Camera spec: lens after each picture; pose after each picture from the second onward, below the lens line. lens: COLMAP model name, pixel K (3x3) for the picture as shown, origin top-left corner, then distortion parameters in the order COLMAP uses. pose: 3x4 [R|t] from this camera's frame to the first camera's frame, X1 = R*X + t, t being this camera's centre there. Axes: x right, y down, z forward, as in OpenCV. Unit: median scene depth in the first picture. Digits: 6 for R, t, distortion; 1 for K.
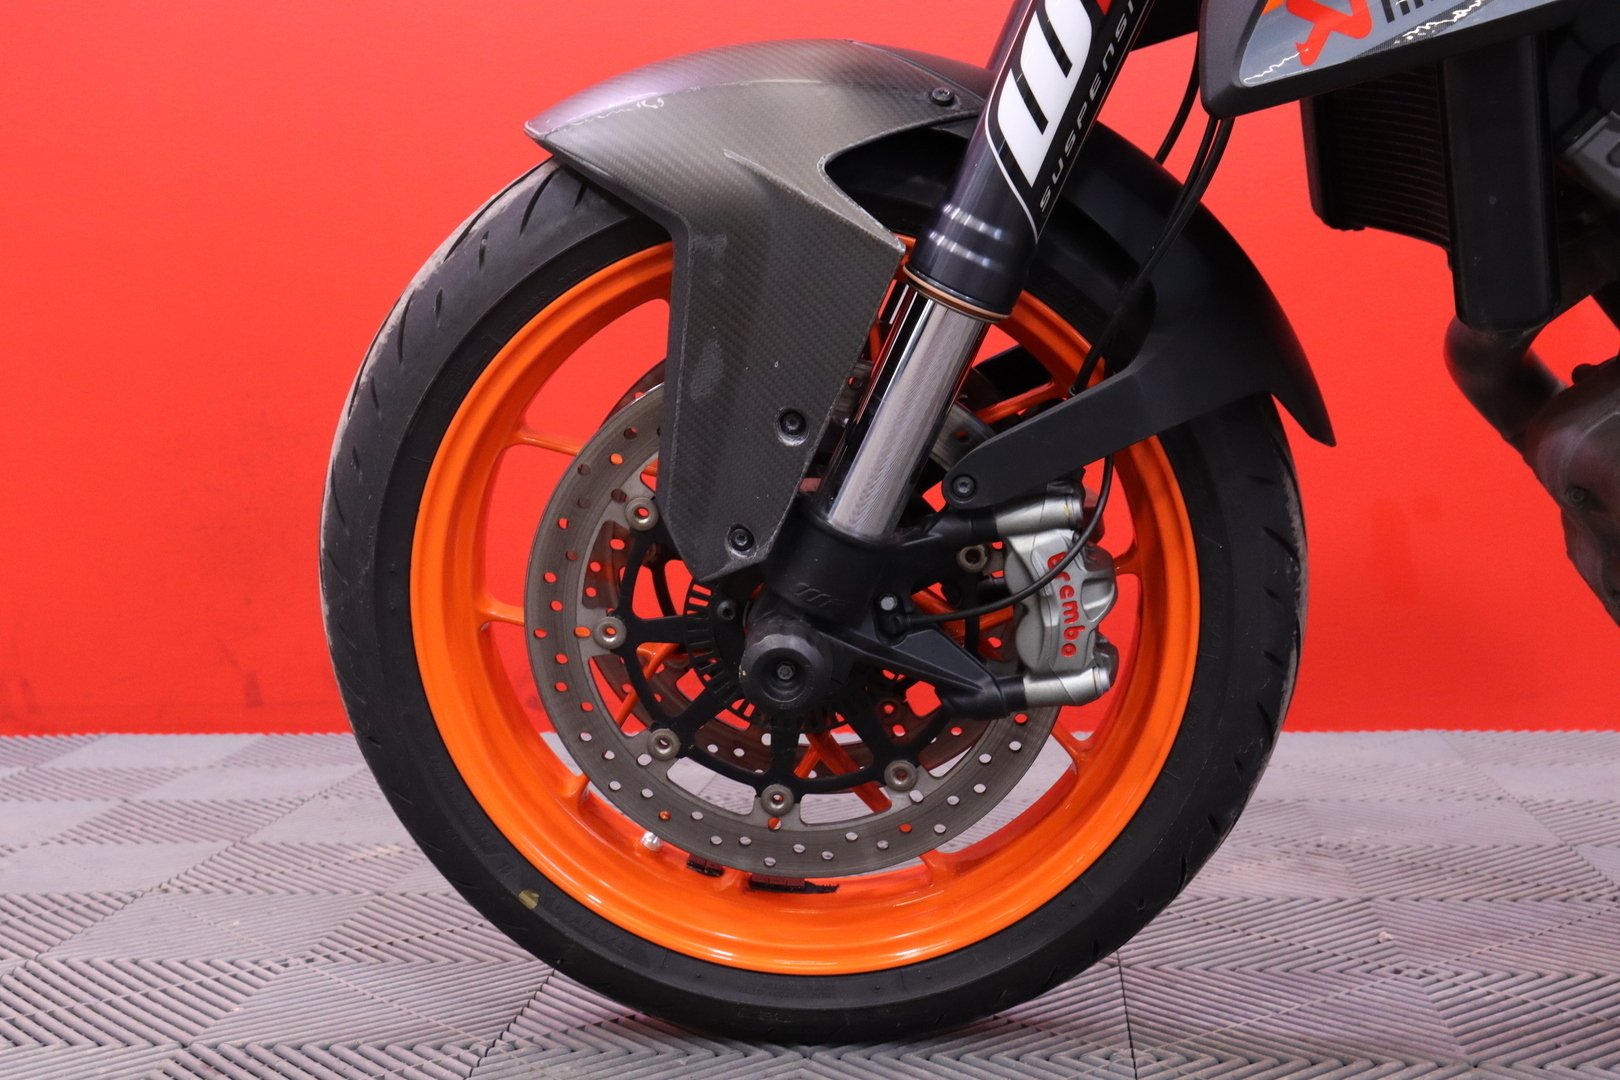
lens RADIAL K [[2095.5, 0, 792.7], [0, 2095.5, 535.1], [0, 0, 1]] dist [-0.029870, 0.000000]
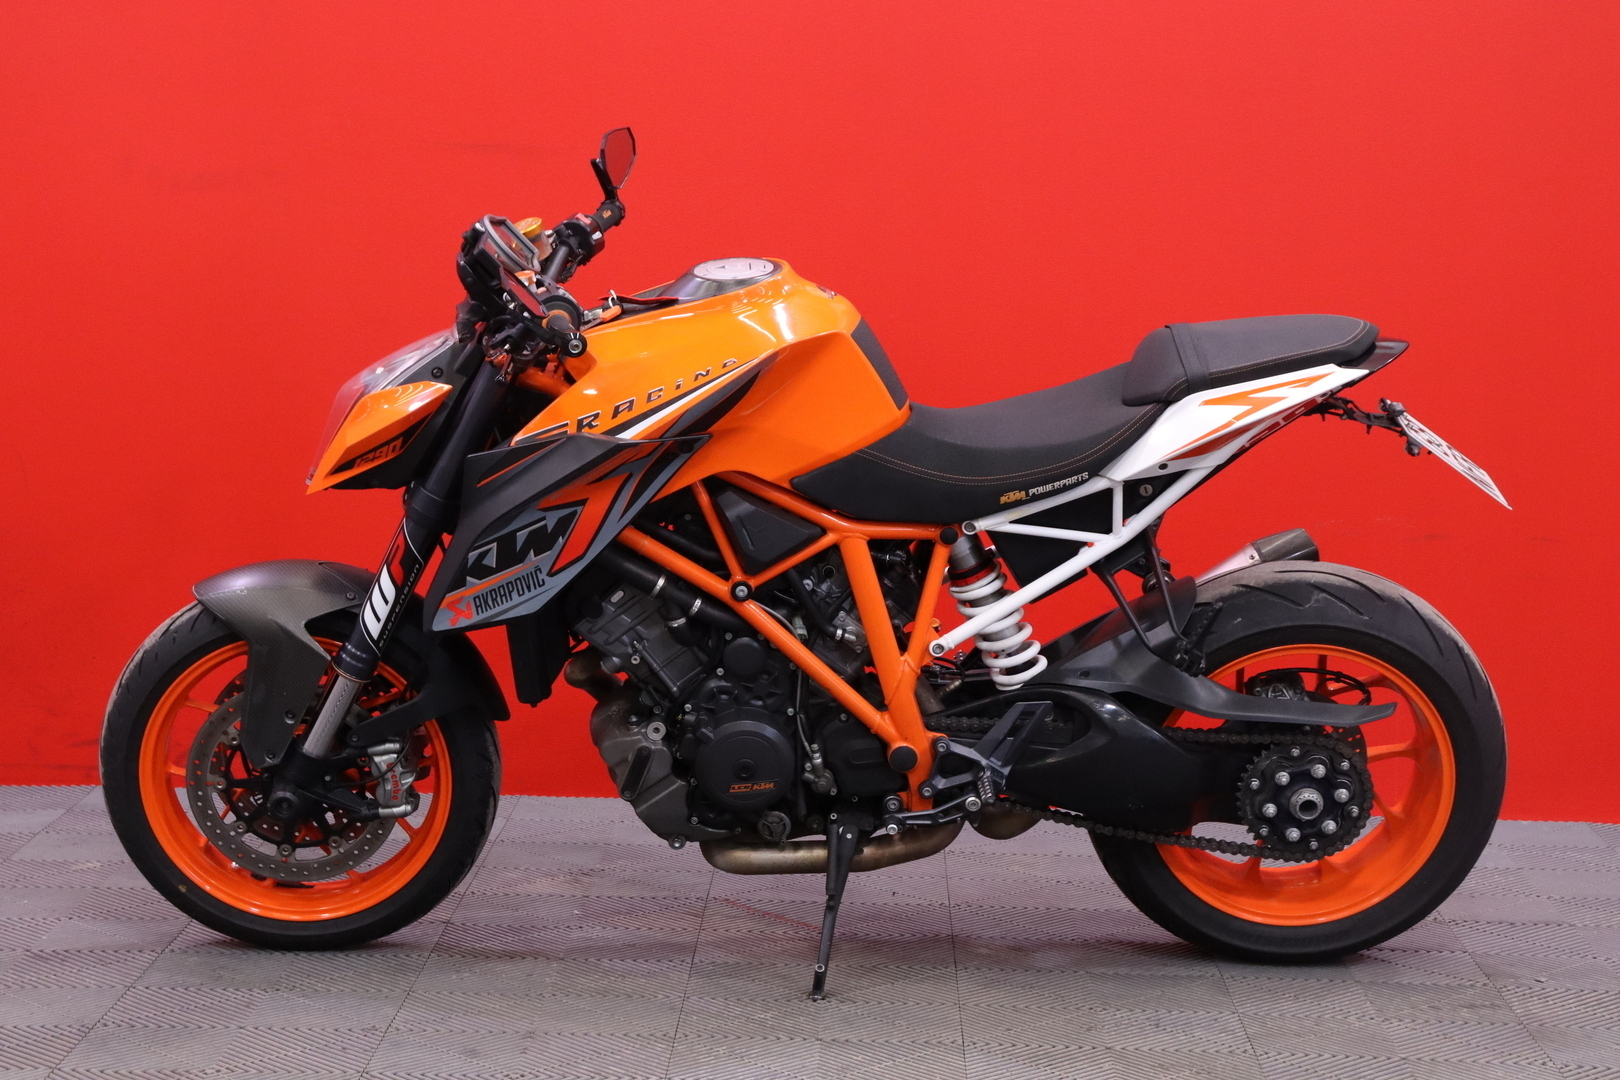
lens RADIAL K [[3097.0, 0, 801.9], [0, 3097.0, 546.0], [0, 0, 1]] dist [0.216169, 0.000000]
pose [[0.995948, 0.035652, 0.082558, 0.303522], [-0.039479, 0.998198, 0.045201, -0.457004], [-0.080798, -0.048277, 0.995561, -2.922193]]
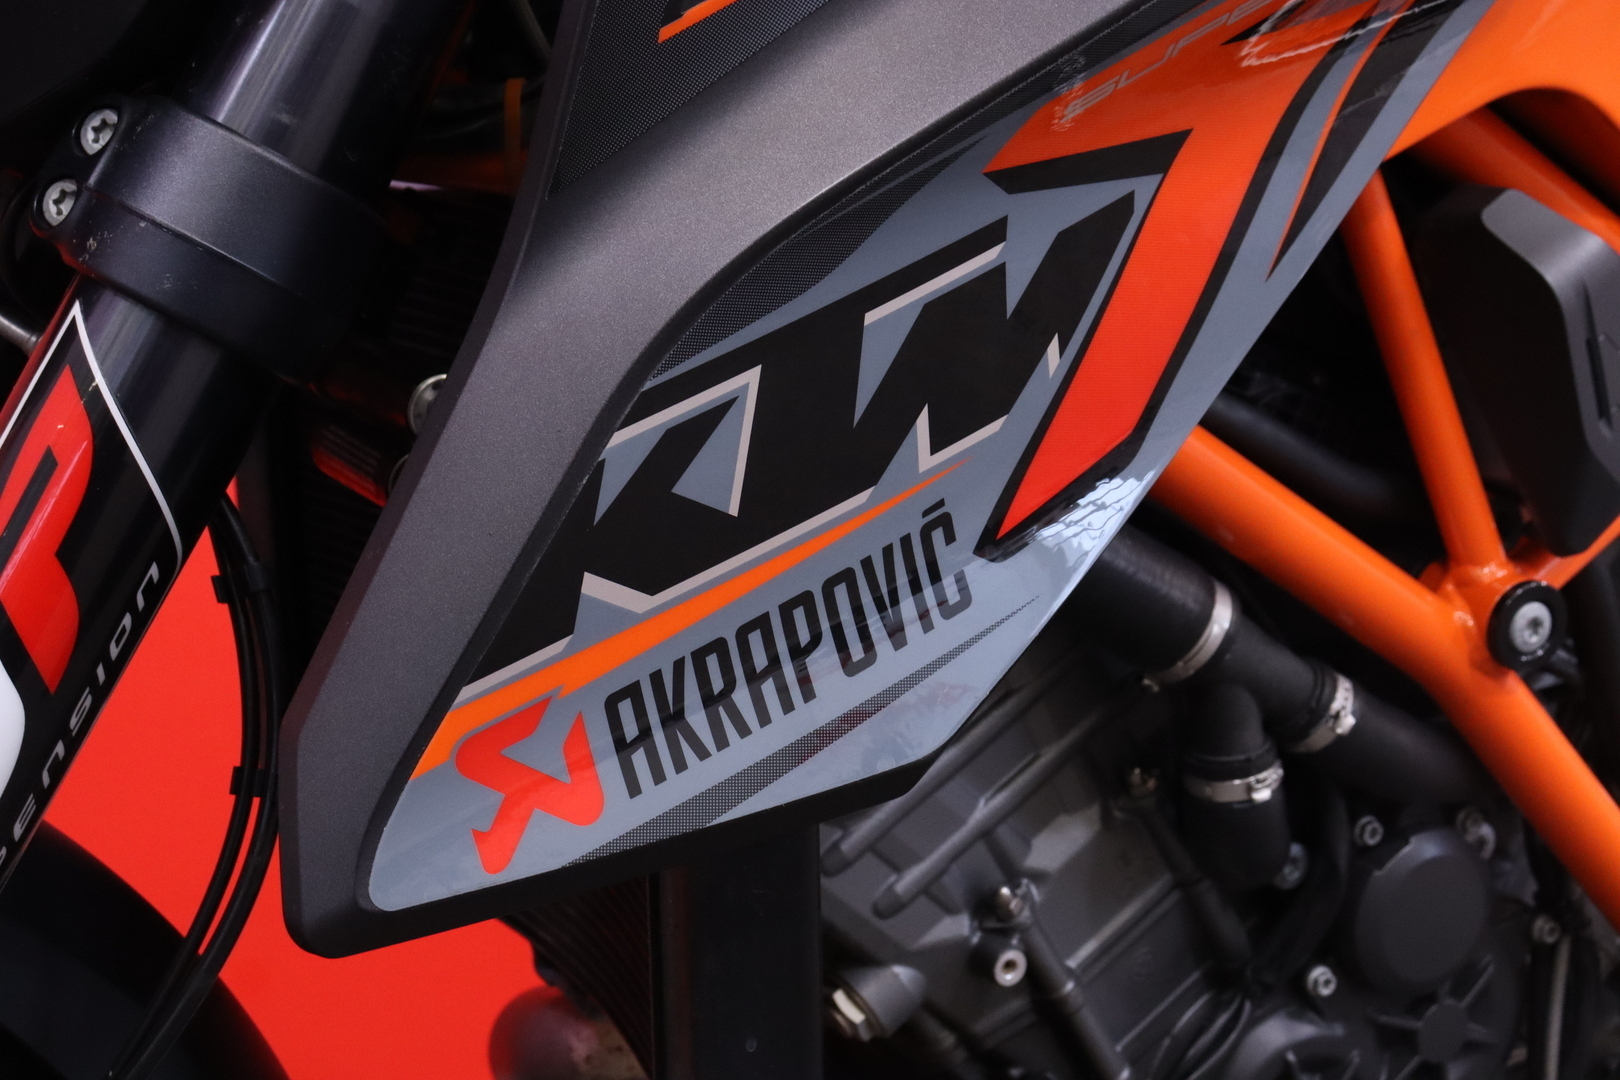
lens RADIAL K [[2611.8, 0, 818.8], [0, 2611.8, 538.1], [0, 0, 1]] dist [0.122515, 0.000000]
pose [[0.844932, 0.015480, 0.534650, -0.034484], [0.024337, 0.997433, -0.067342, -0.208014], [-0.534320, 0.069911, 0.842386, 0.304057]]
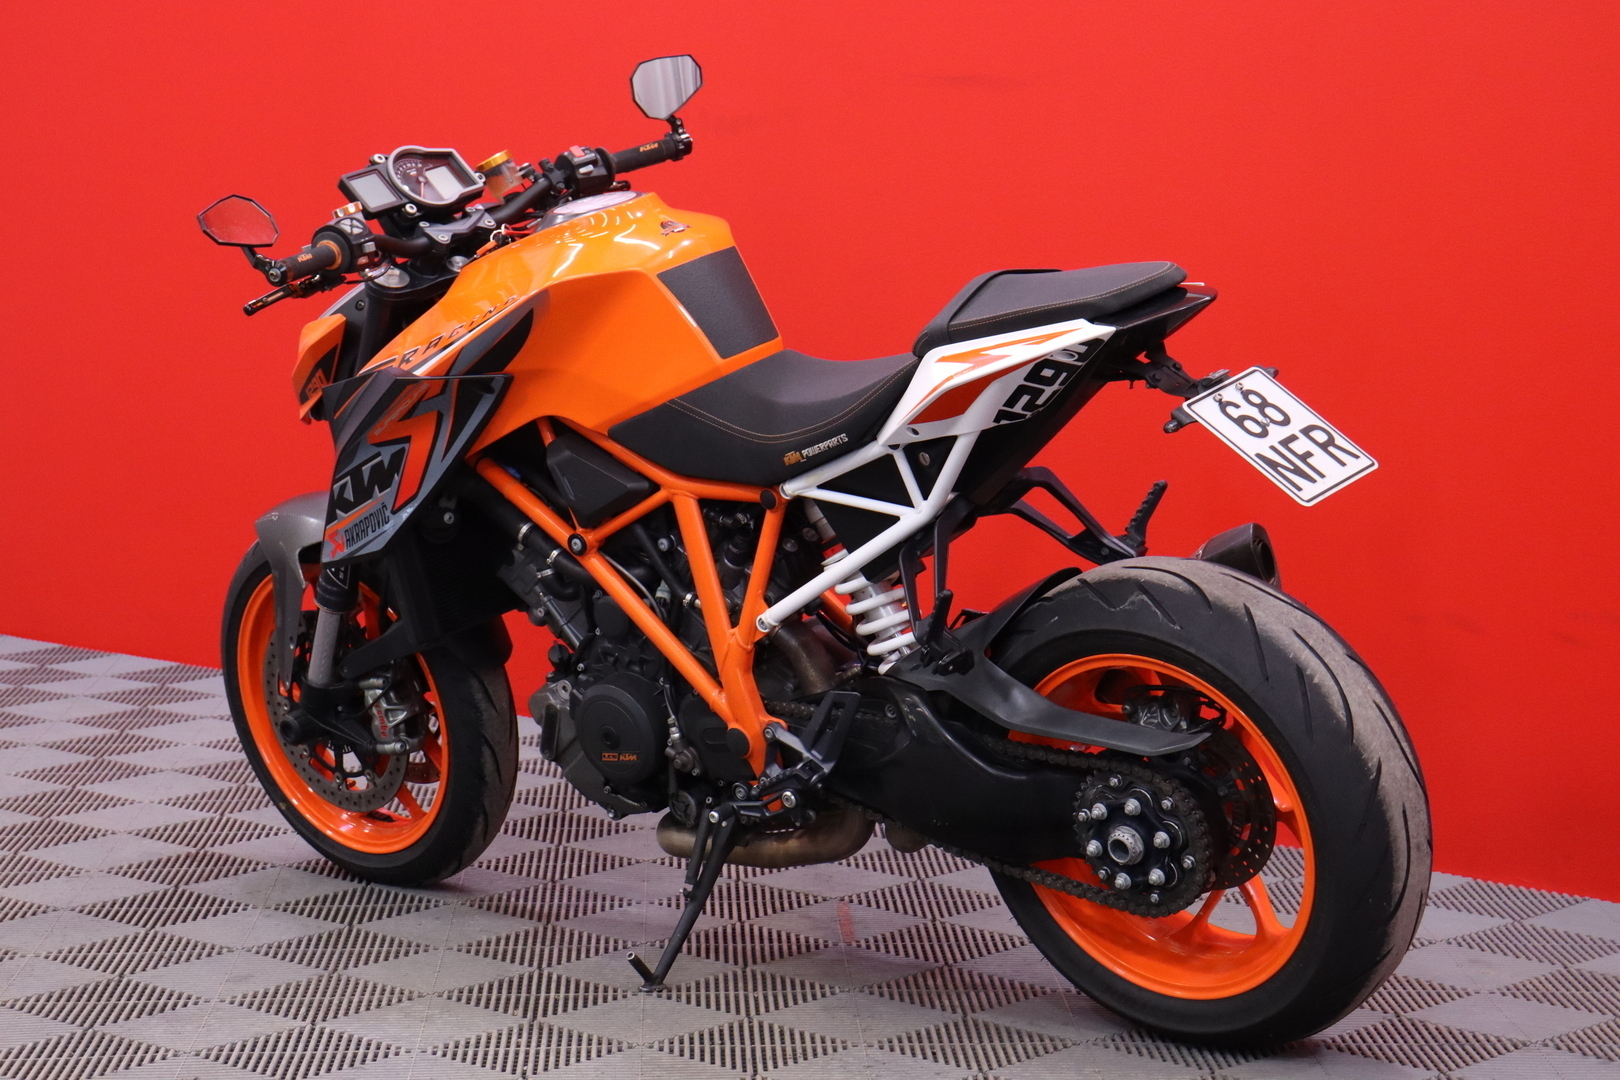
lens RADIAL K [[3758.1, 0, 809.5], [0, 3758.1, 533.4], [0, 0, 1]] dist [0.415078, 0.000000]
pose [[0.798773, 0.098640, -0.593491, 3.326557], [-0.069676, 0.994997, 0.071596, -0.569843], [0.597584, -0.015837, 0.801650, -2.476942]]
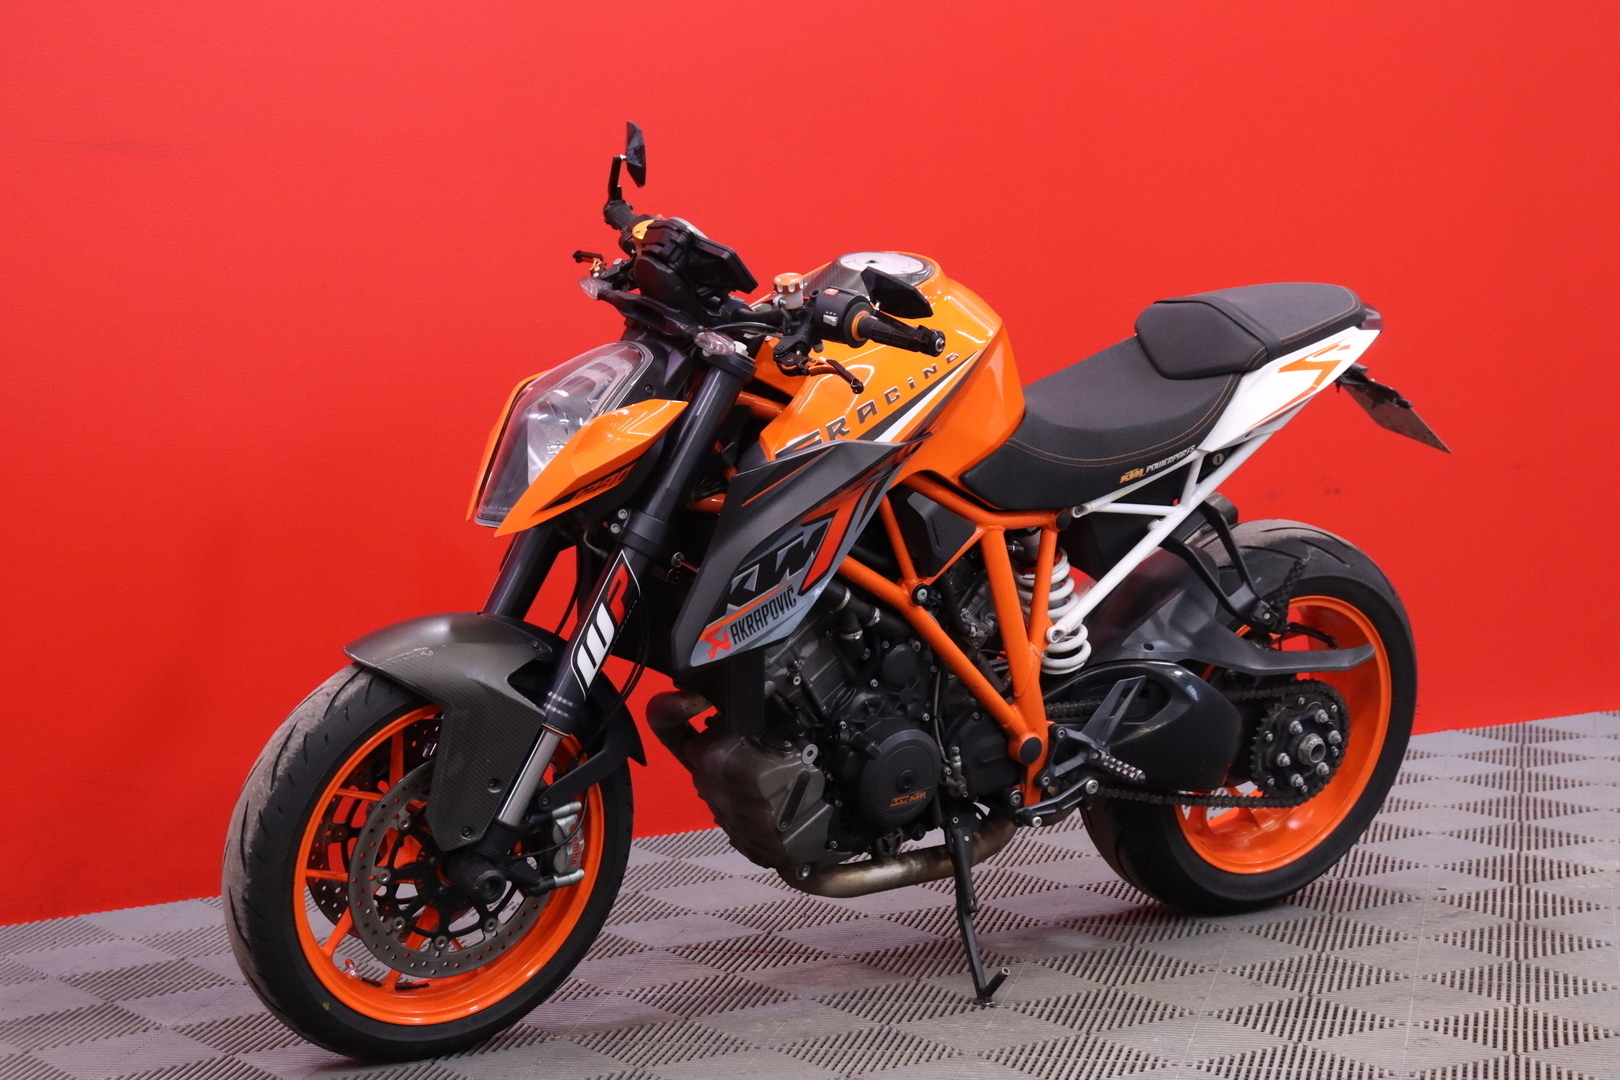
lens RADIAL K [[3652.7, 0, 808.6], [0, 3652.7, 545.2], [0, 0, 1]] dist [0.279018, 0.000000]
pose [[0.770892, -0.050089, 0.634994, -2.293593], [0.040389, 0.998741, 0.029750, -0.420471], [-0.635684, 0.002713, 0.771944, -2.407872]]
